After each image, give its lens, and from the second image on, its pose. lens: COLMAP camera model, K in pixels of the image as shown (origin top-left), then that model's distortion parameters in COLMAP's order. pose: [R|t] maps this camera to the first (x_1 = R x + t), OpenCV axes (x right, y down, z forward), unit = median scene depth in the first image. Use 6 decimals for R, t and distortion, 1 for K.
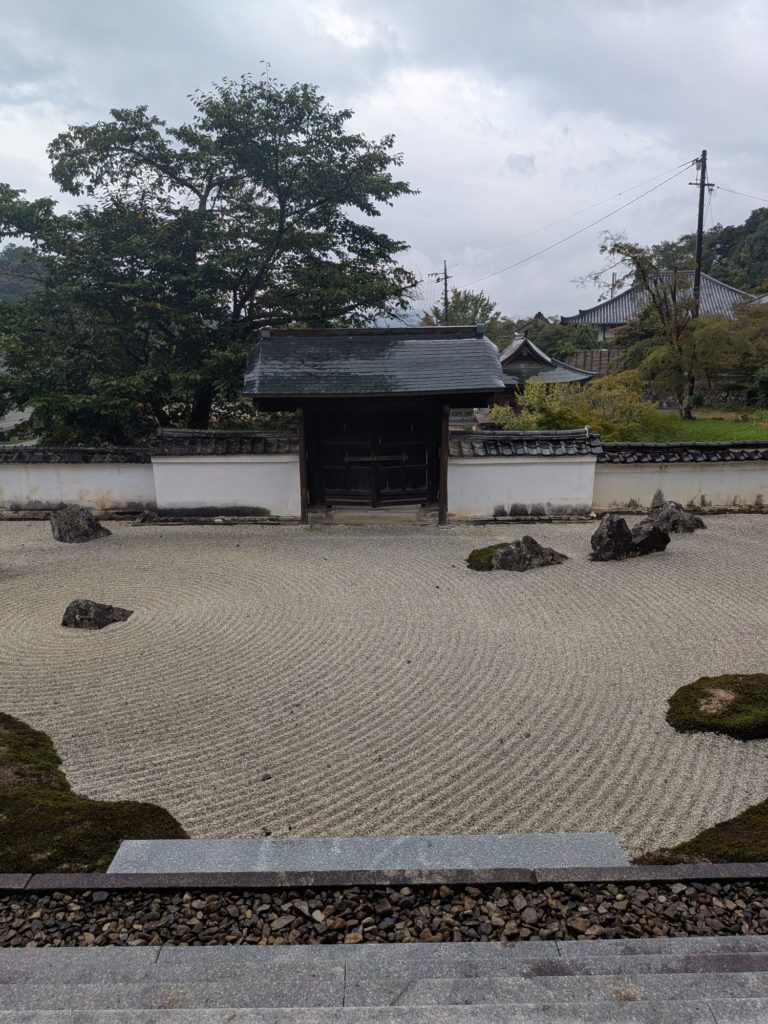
lens RADIAL K [[701.4, 0, 391.4], [0, 701.4, 539.1], [0, 0, 1]] dist [0.080133, -0.125096]
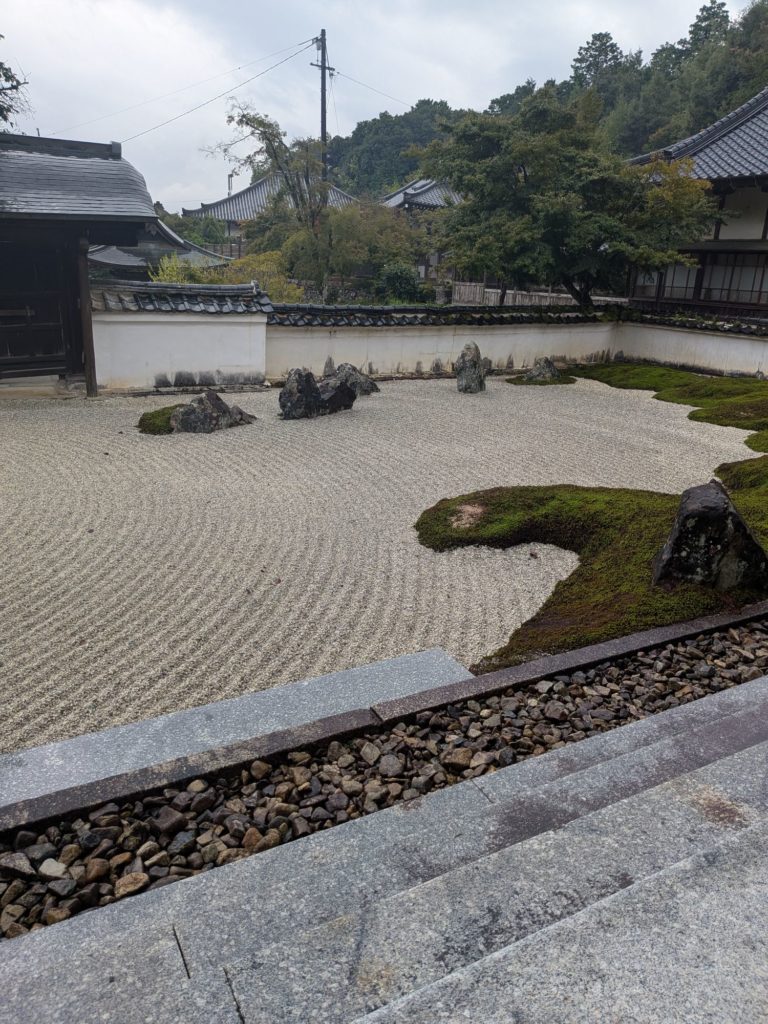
lens RADIAL K [[701.4, 0, 391.4], [0, 701.4, 539.1], [0, 0, 1]] dist [0.080133, -0.125096]
pose [[0.880136, -0.116156, 0.460292, -0.065567], [0.057510, 0.988551, 0.139497, 0.150288], [-0.471226, -0.096305, 0.876739, 0.290302]]
